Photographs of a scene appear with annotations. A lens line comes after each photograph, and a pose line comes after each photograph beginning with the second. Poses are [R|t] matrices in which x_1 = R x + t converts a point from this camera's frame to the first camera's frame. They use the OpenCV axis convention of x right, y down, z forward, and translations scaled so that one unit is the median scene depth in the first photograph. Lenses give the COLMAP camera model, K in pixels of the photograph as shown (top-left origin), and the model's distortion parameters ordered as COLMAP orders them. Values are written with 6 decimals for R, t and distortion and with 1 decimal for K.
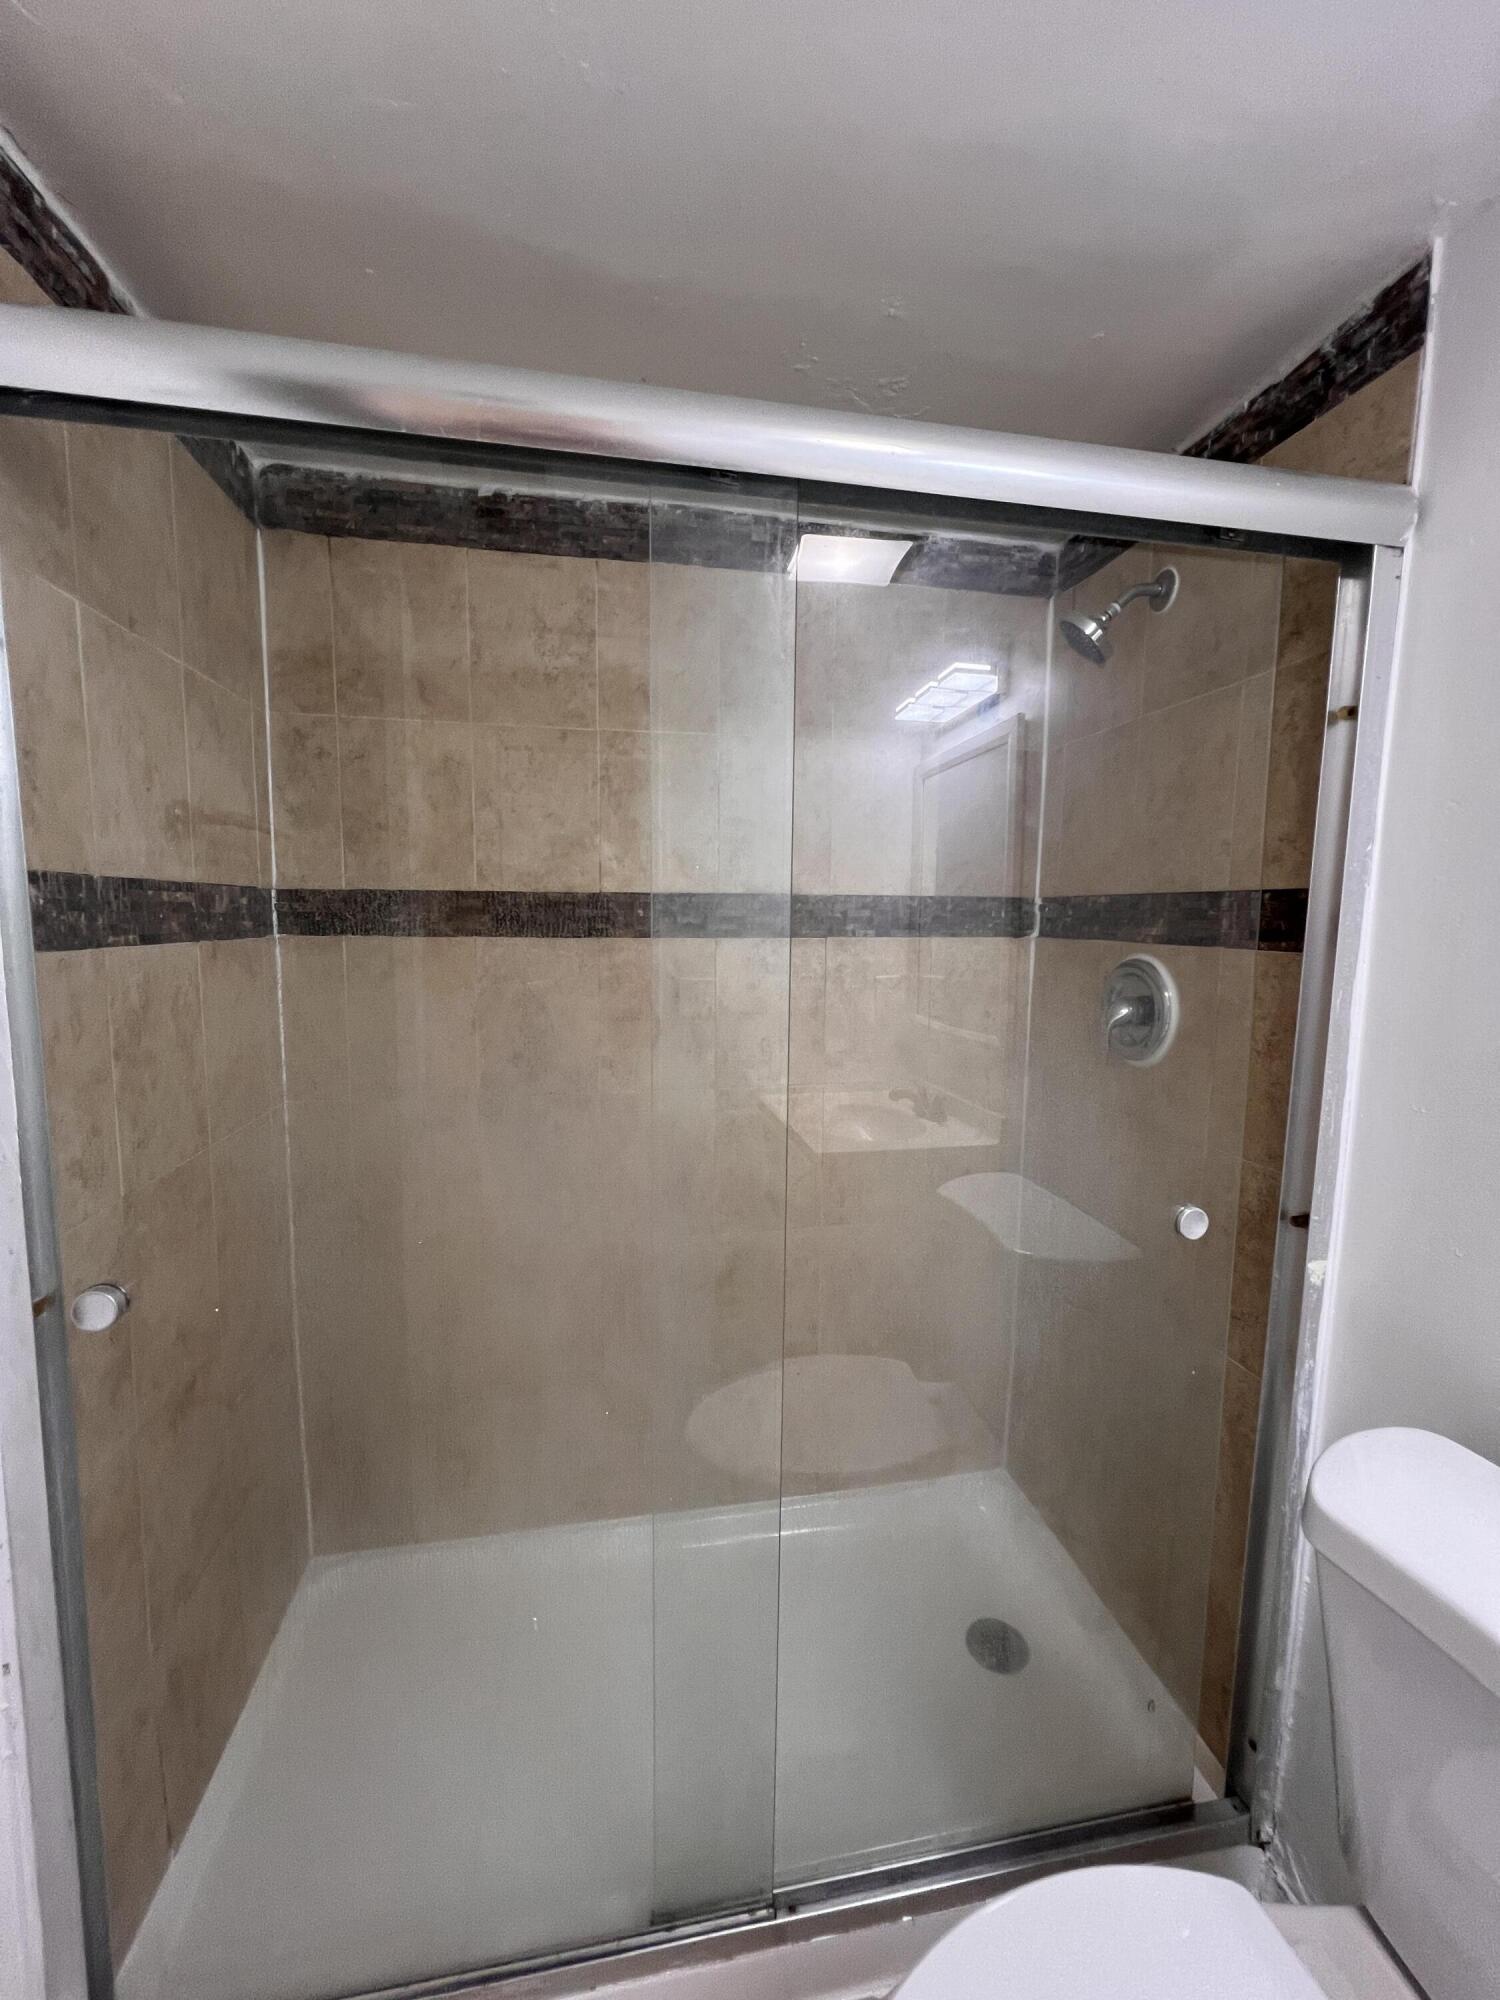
lens RADIAL K [[799.6, 0, 749.0], [0, 799.6, 1003.7], [0, 0, 1]] dist [-0.002843, 0.001695]
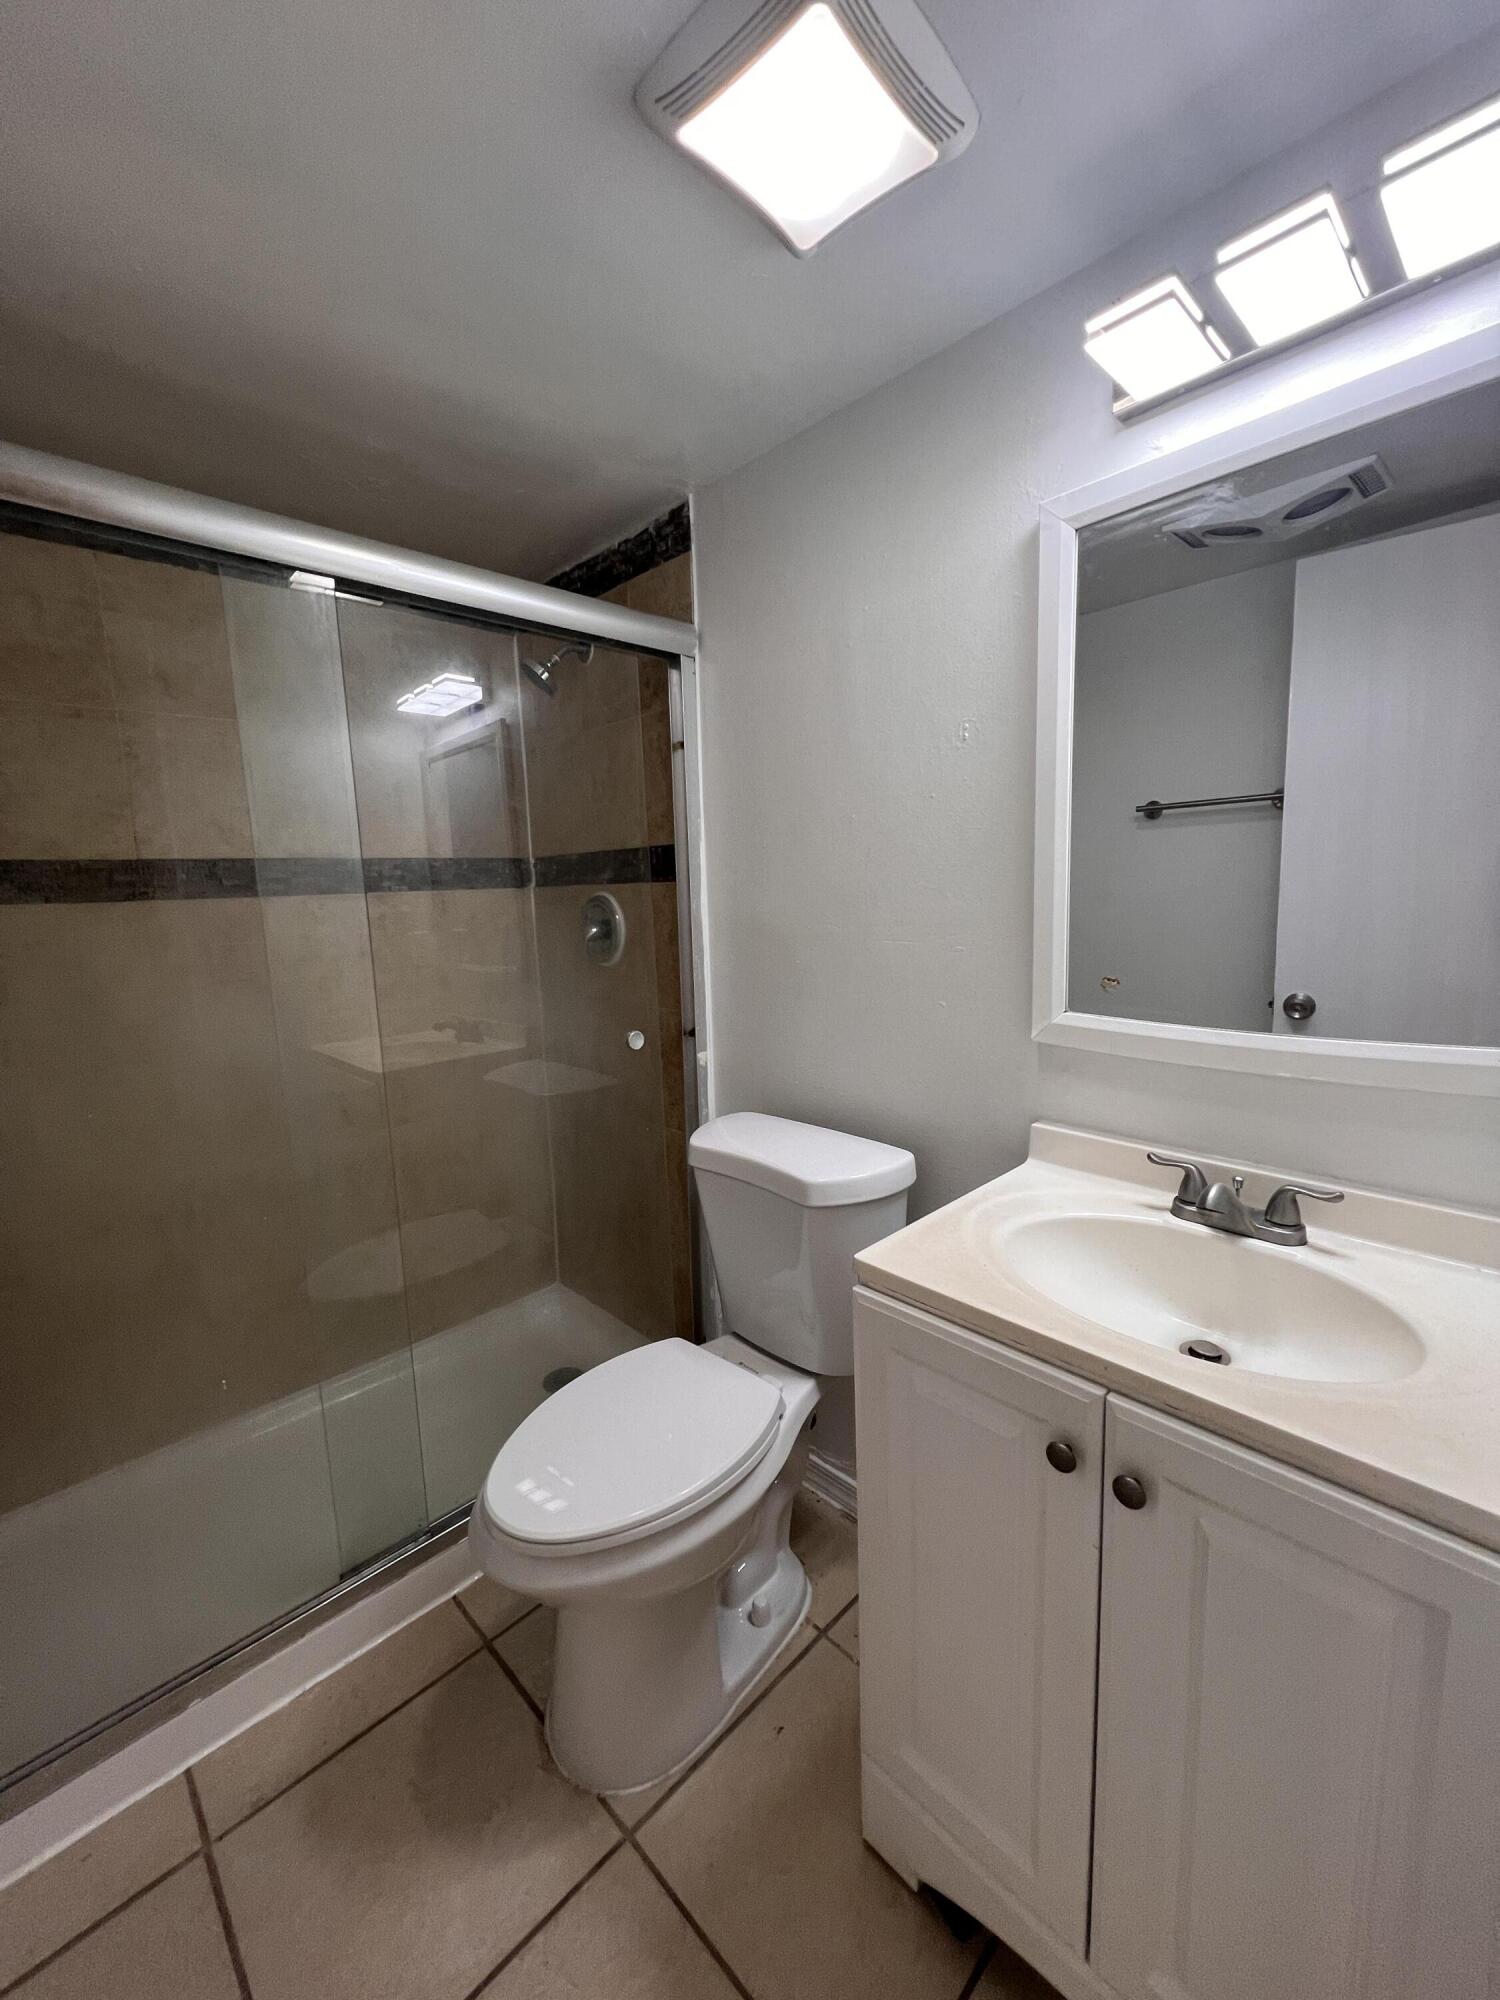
lens RADIAL K [[799.6, 0, 753.2], [0, 799.6, 1005.5], [0, 0, 1]] dist [-0.002843, 0.001695]
pose [[0.829291, -0.120086, 0.545762, -0.123472], [0.102493, 0.992756, 0.062701, 0.089049], [-0.549338, 0.003939, 0.835591, -0.433452]]
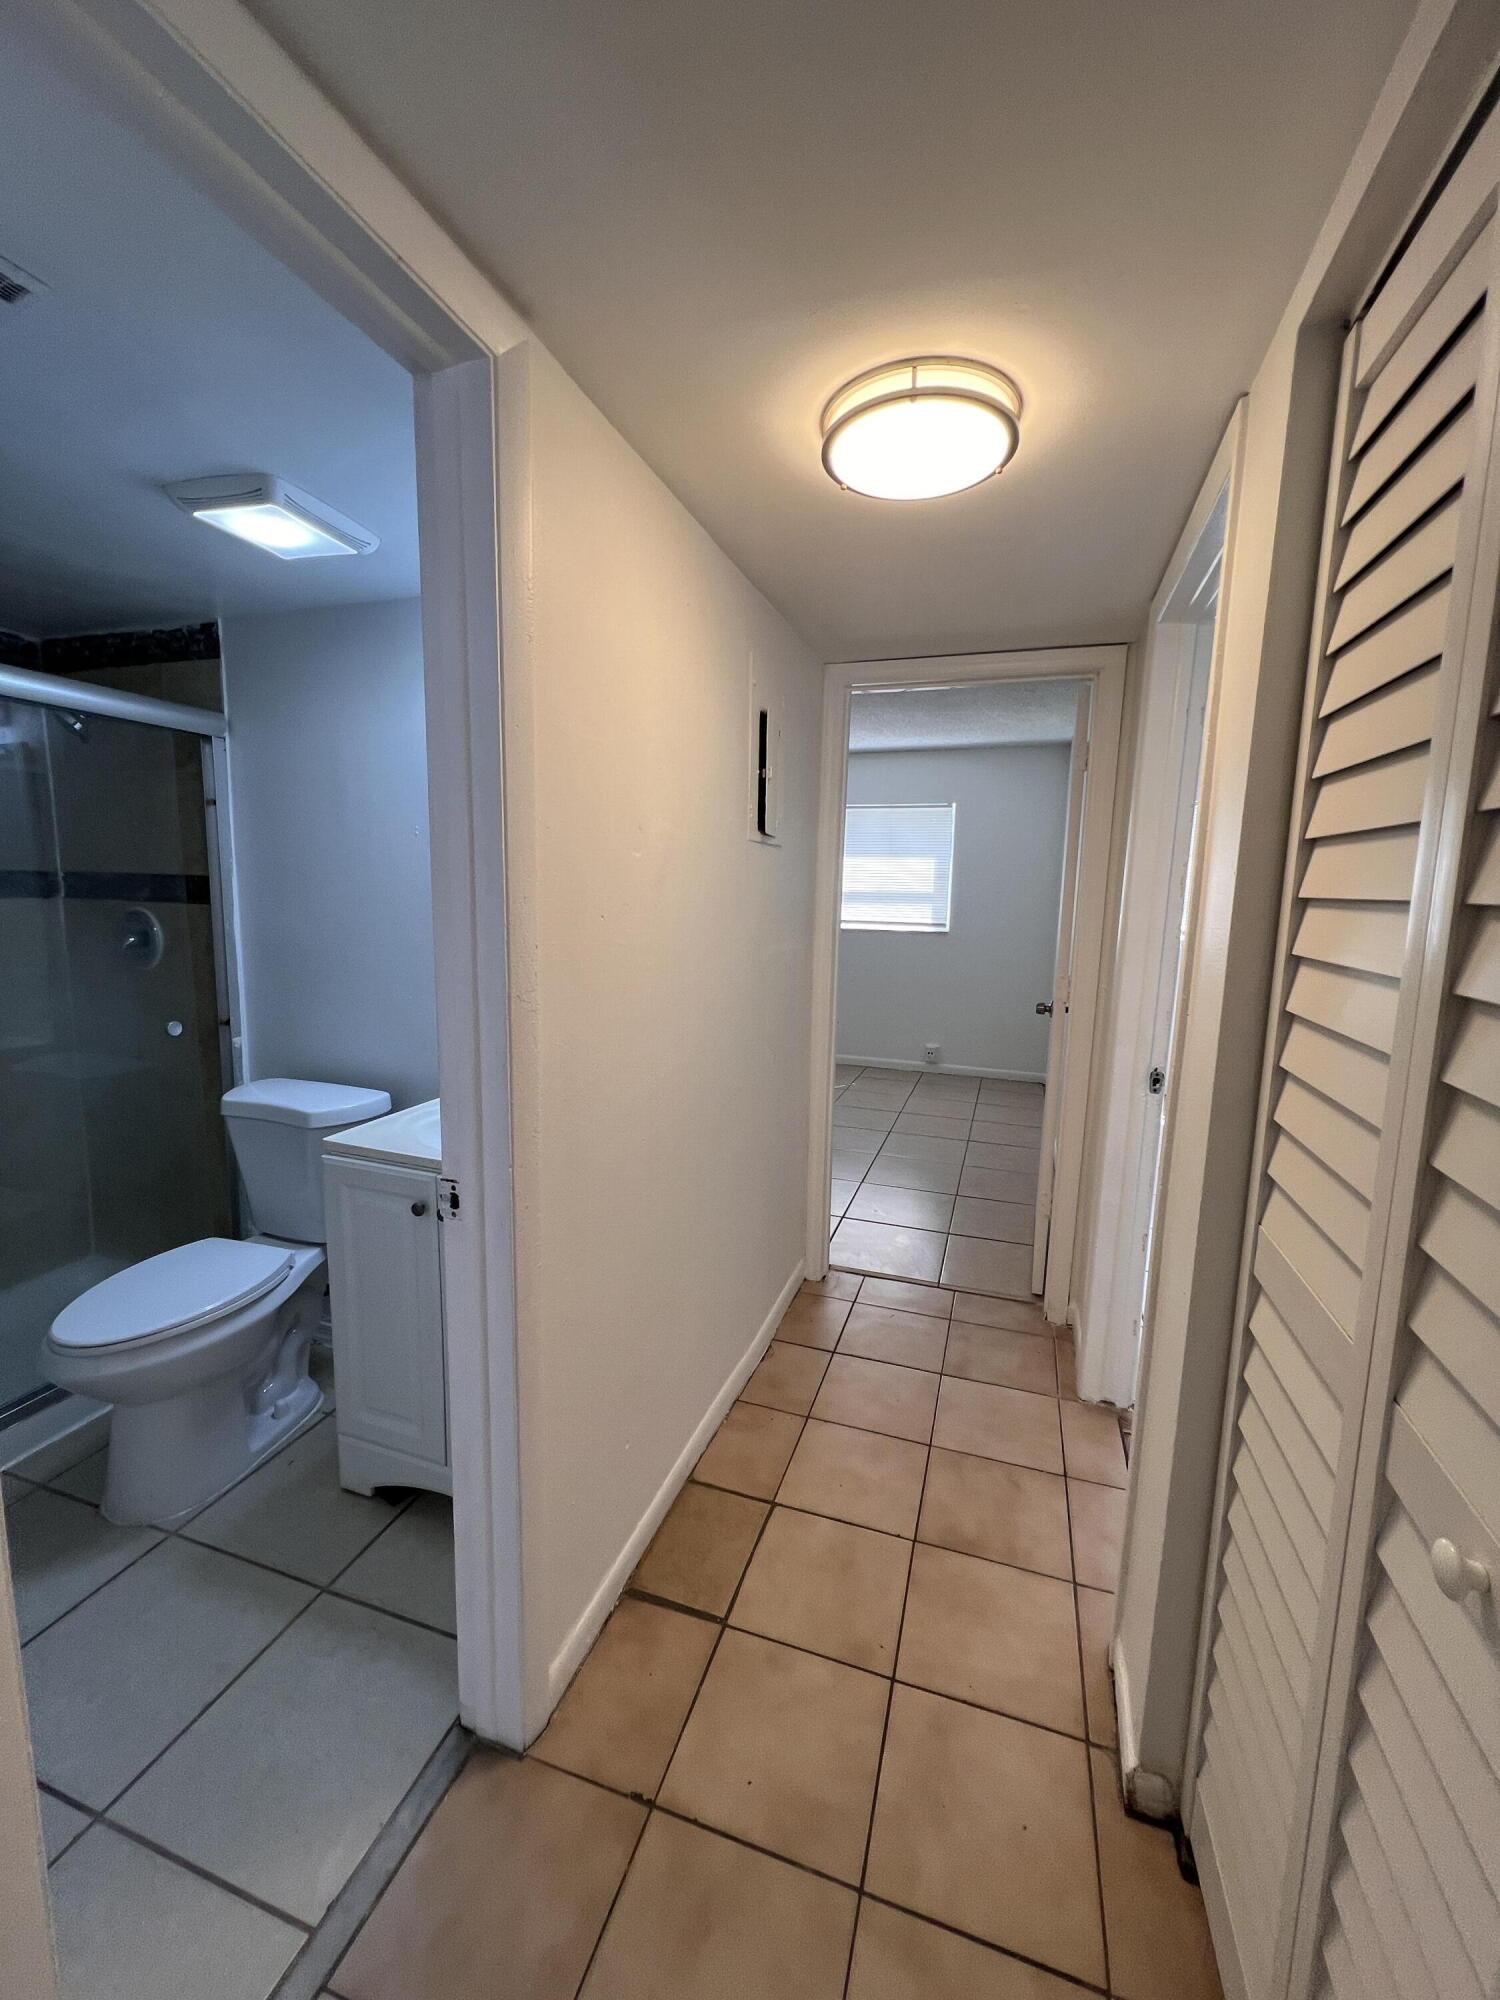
lens RADIAL K [[799.6, 0, 743.8], [0, 799.6, 995.4], [0, 0, 1]] dist [-0.002843, 0.001695]
pose [[0.491052, -0.123143, 0.862382, -0.426439], [0.078986, 0.992174, 0.096701, 0.070837], [-0.867542, 0.020631, 0.496936, -1.106438]]
